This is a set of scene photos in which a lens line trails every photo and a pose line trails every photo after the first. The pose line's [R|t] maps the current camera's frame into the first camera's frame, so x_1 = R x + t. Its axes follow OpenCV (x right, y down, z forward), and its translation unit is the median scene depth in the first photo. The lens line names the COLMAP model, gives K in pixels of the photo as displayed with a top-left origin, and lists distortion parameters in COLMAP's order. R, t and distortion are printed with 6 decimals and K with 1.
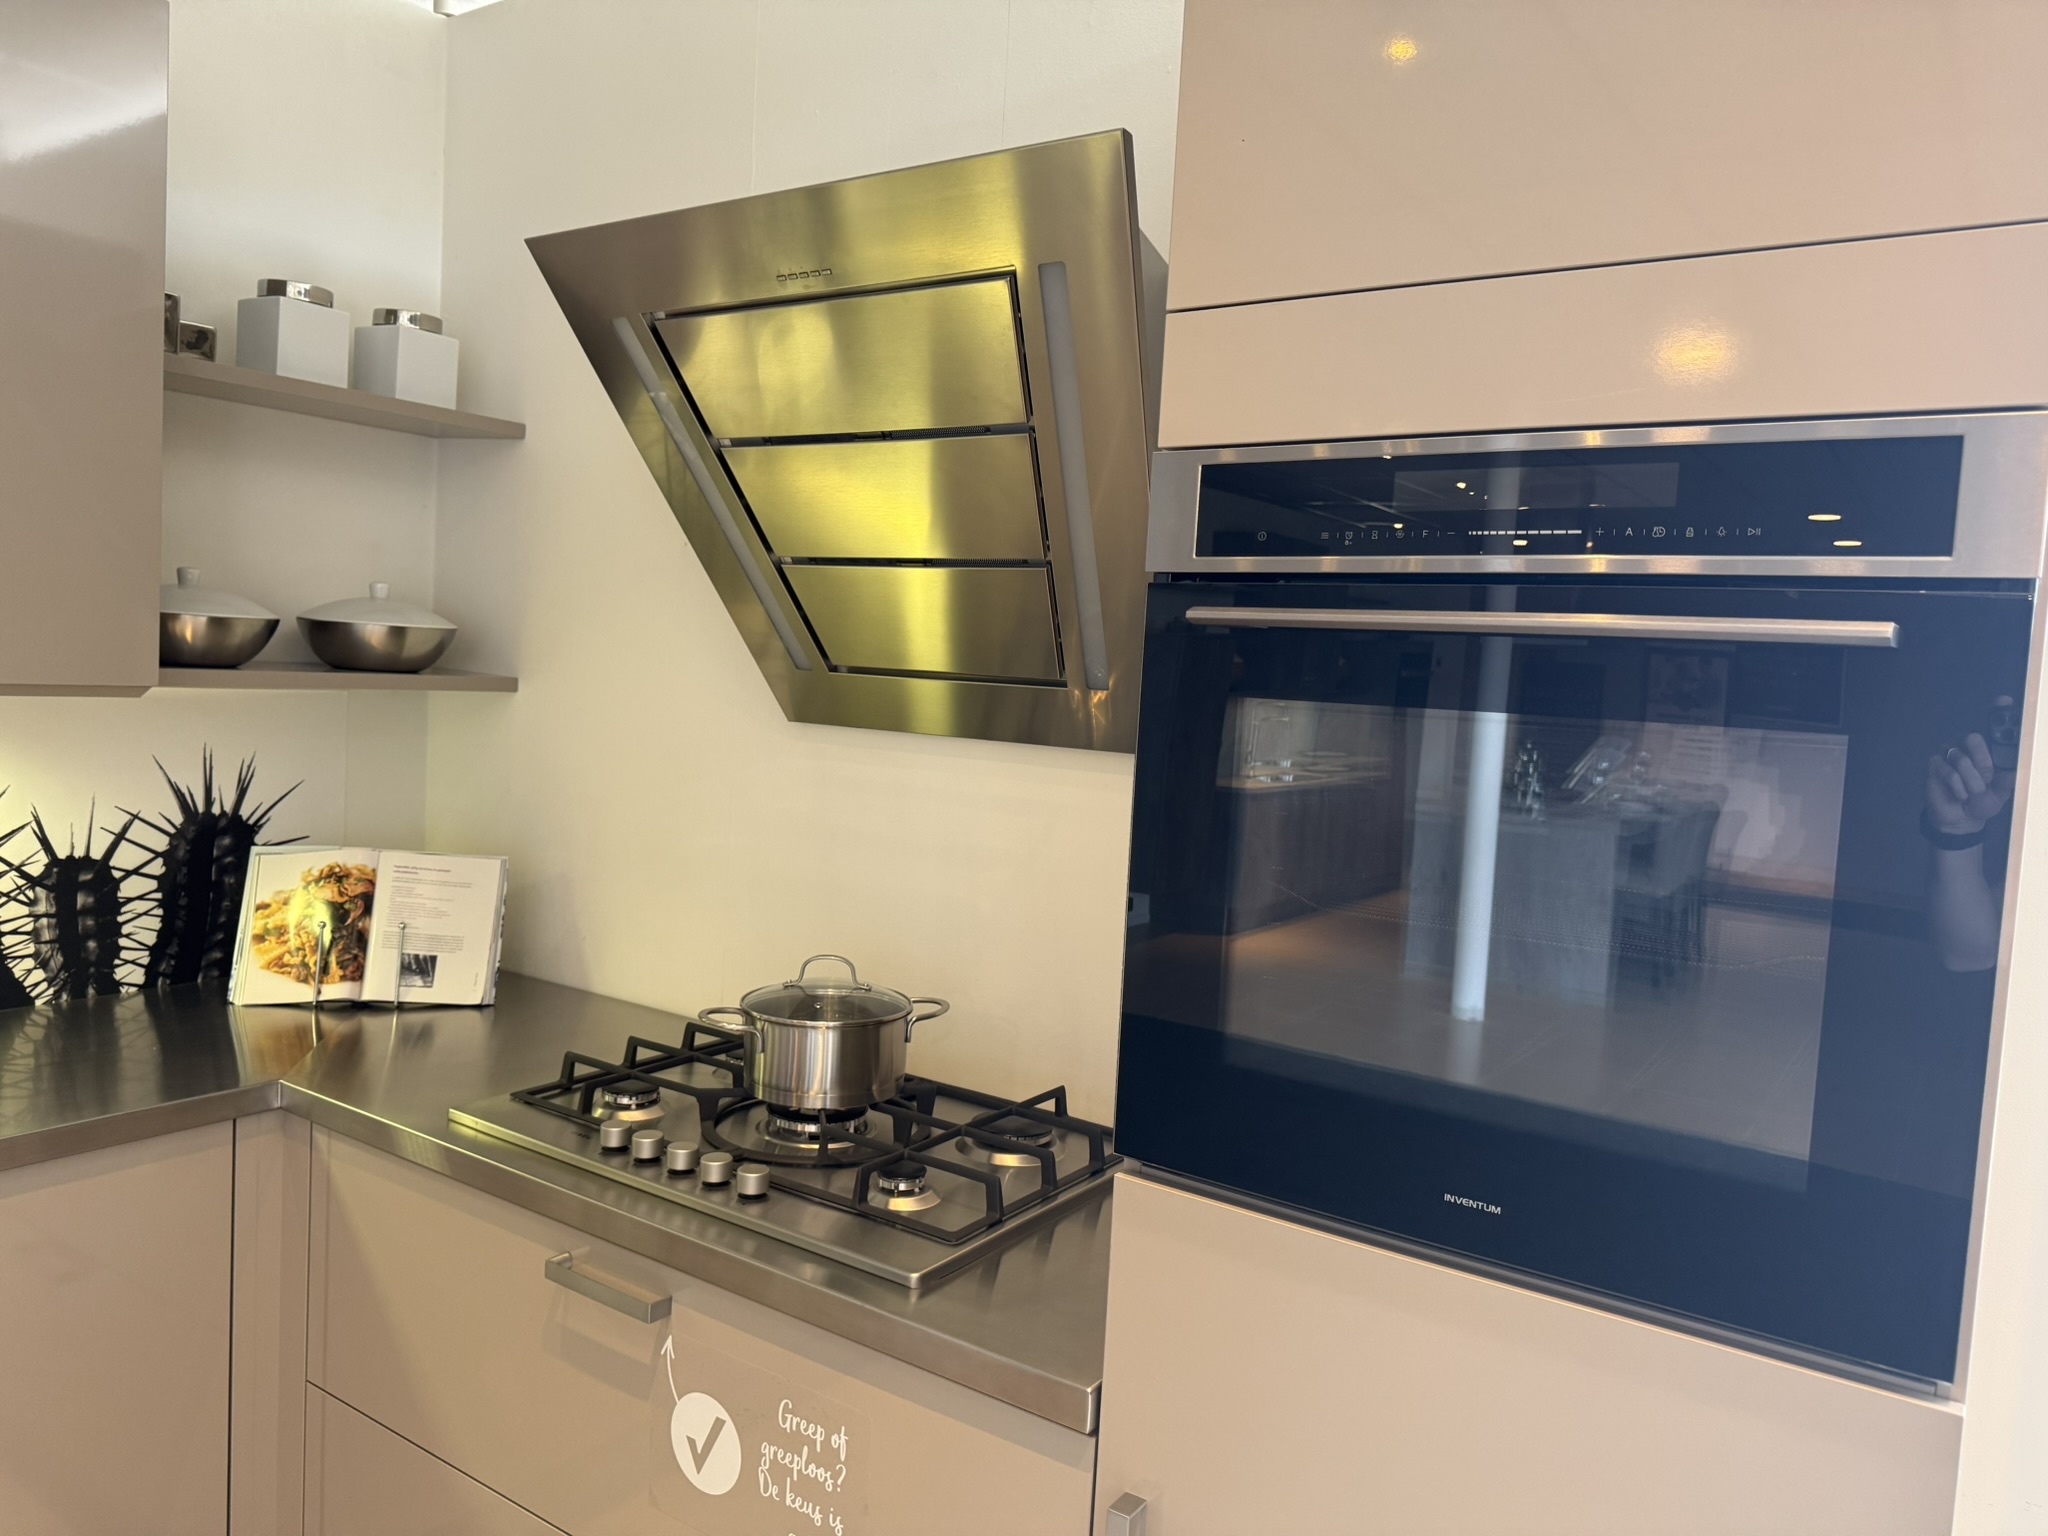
lens RADIAL K [[1463.6, 0, 1026.1], [0, 1463.6, 755.2], [0, 0, 1]] dist [0.008316, -0.030023]
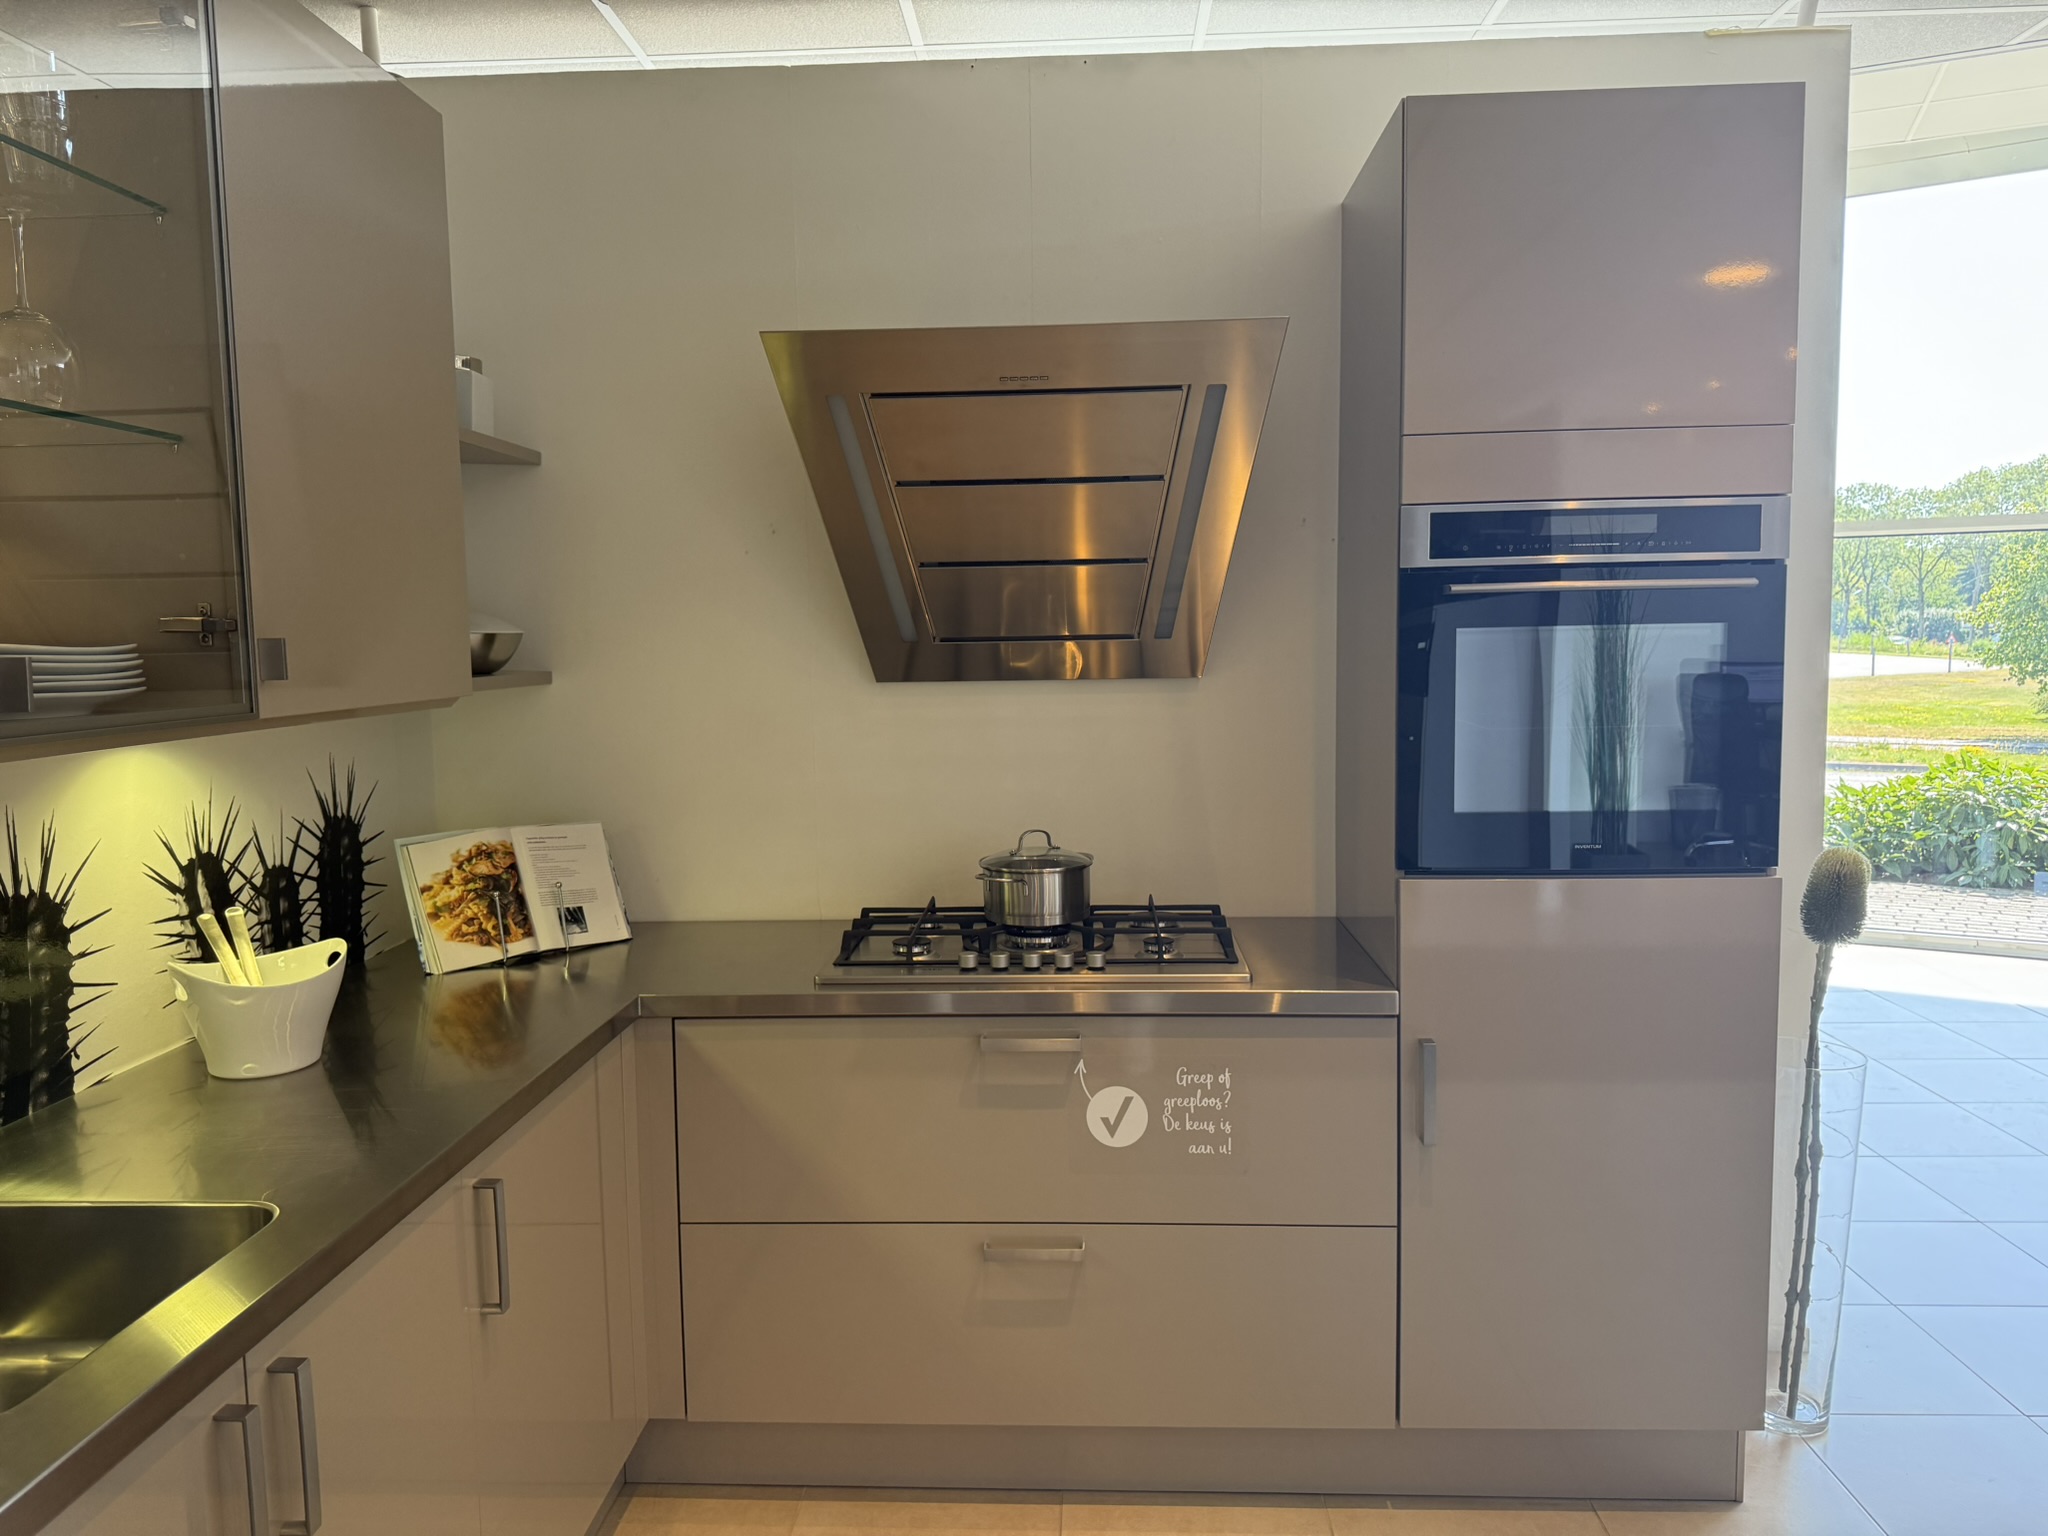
lens RADIAL K [[1452.3, 0, 1027.9], [0, 1452.3, 773.4], [0, 0, 1]] dist [0.051840, -0.065459]
pose [[0.849128, -0.121427, 0.514040, -0.723493], [0.097269, 0.992520, 0.073779, -0.024404], [-0.519153, -0.012648, 0.854588, -0.215729]]
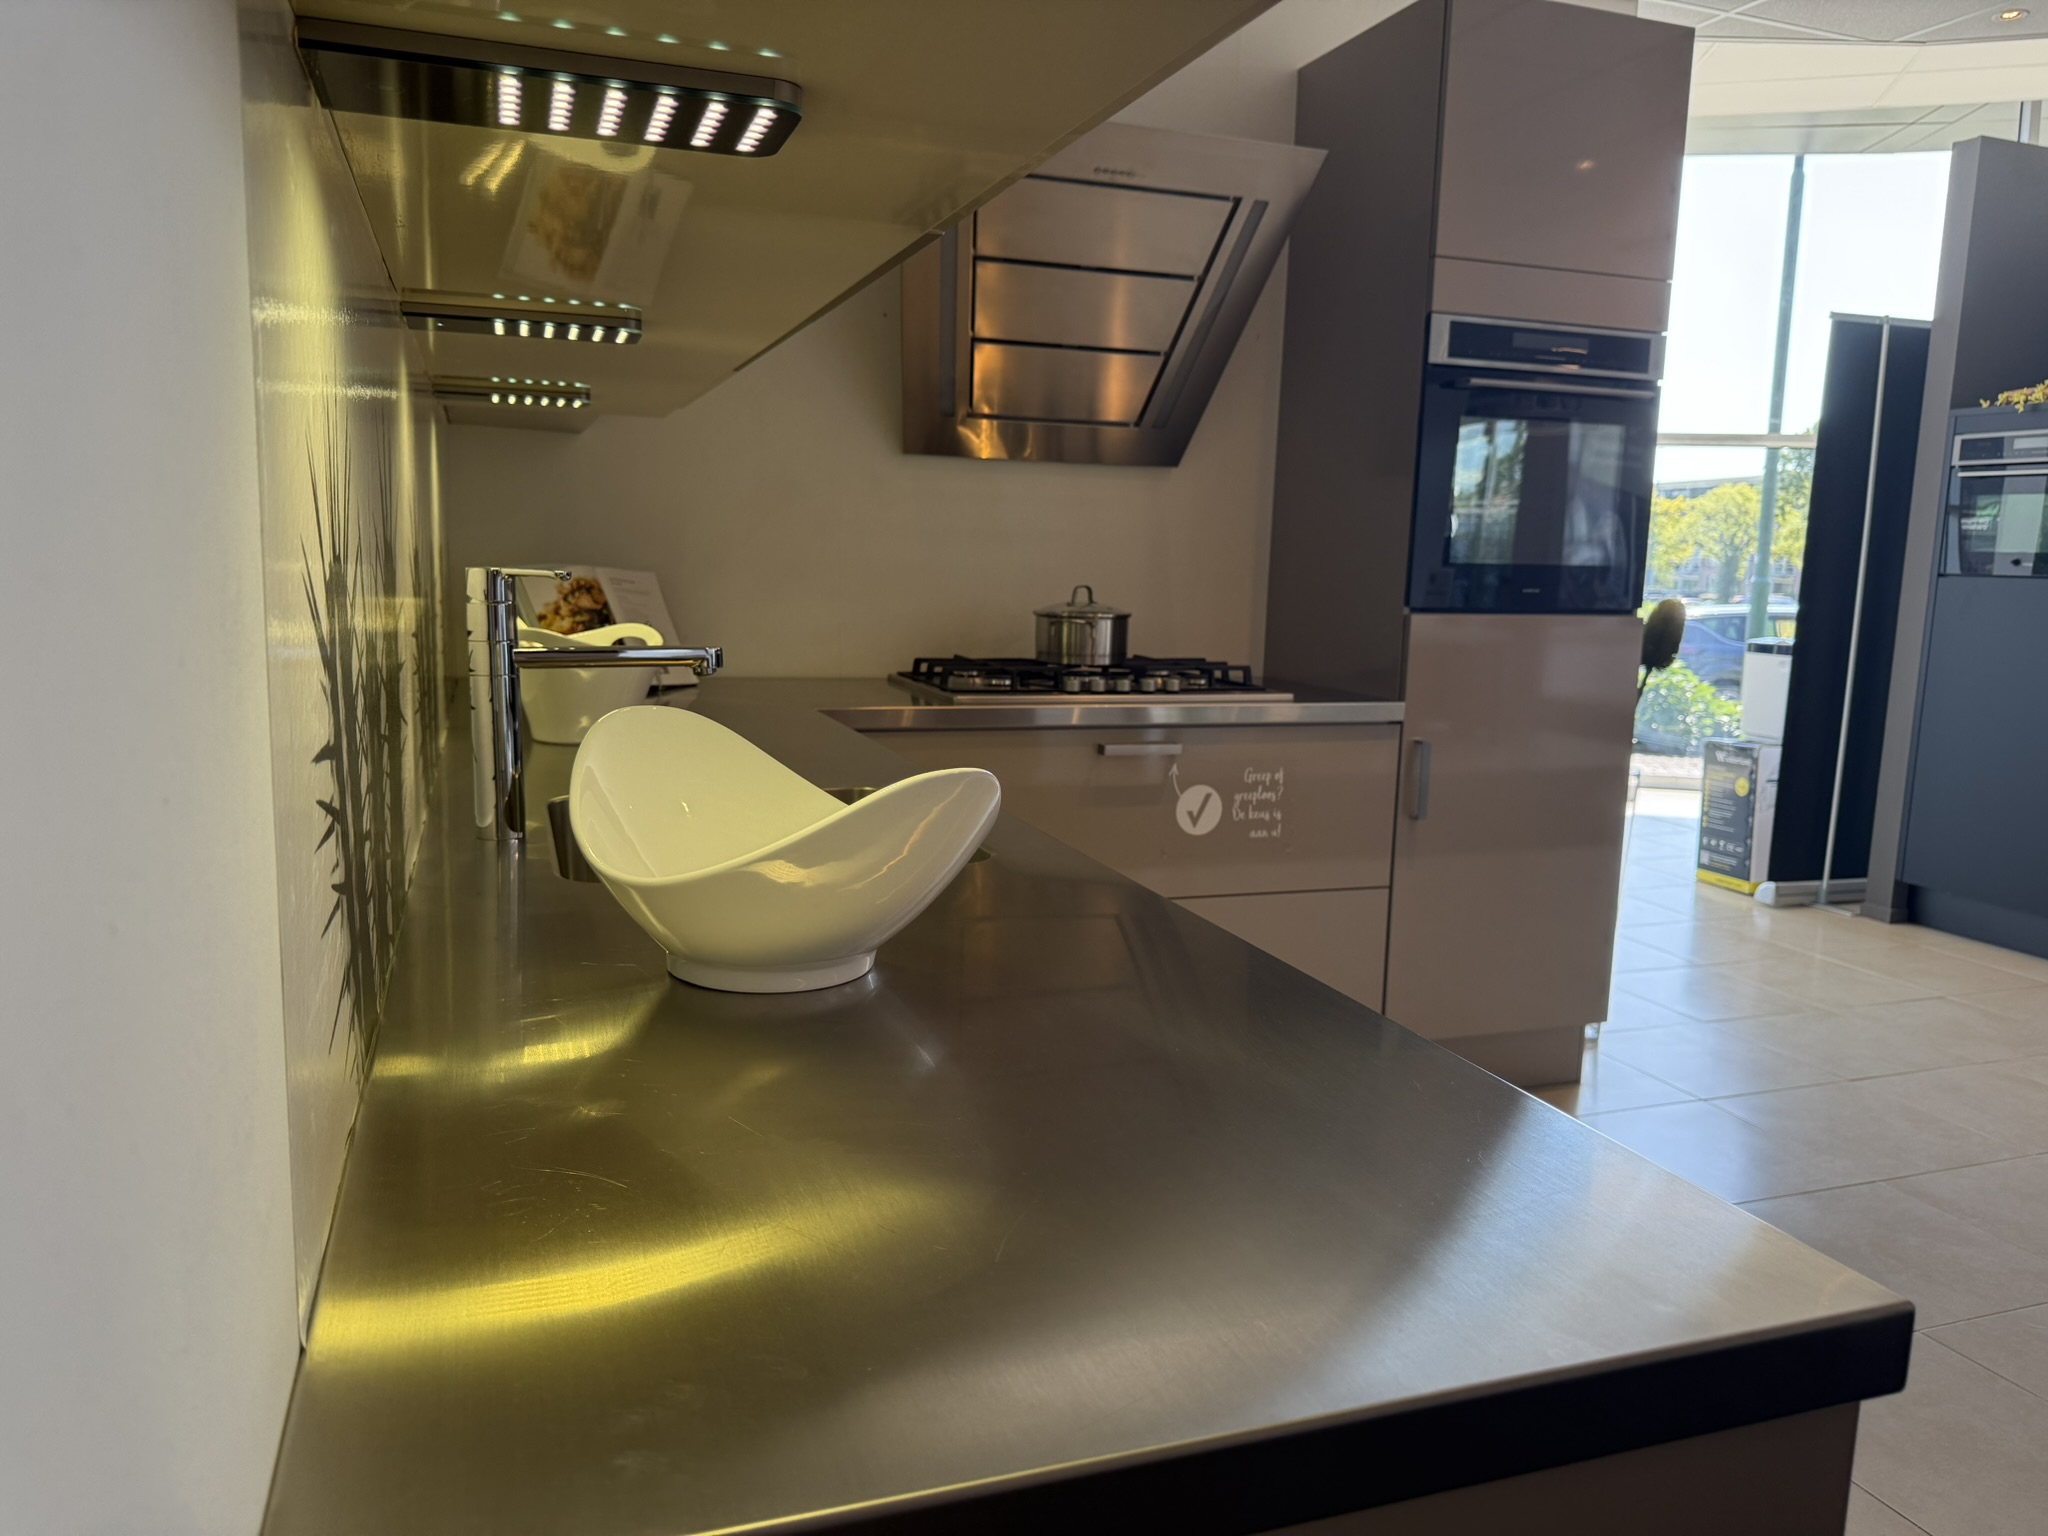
lens RADIAL K [[1452.0, 0, 1024.7], [0, 1452.0, 798.8], [0, 0, 1]] dist [0.078694, -0.000445]
pose [[0.587506, -0.174156, 0.790257, -1.268749], [0.054976, 0.982900, 0.175740, 0.064823], [-0.807350, -0.059803, 0.587035, 0.025811]]
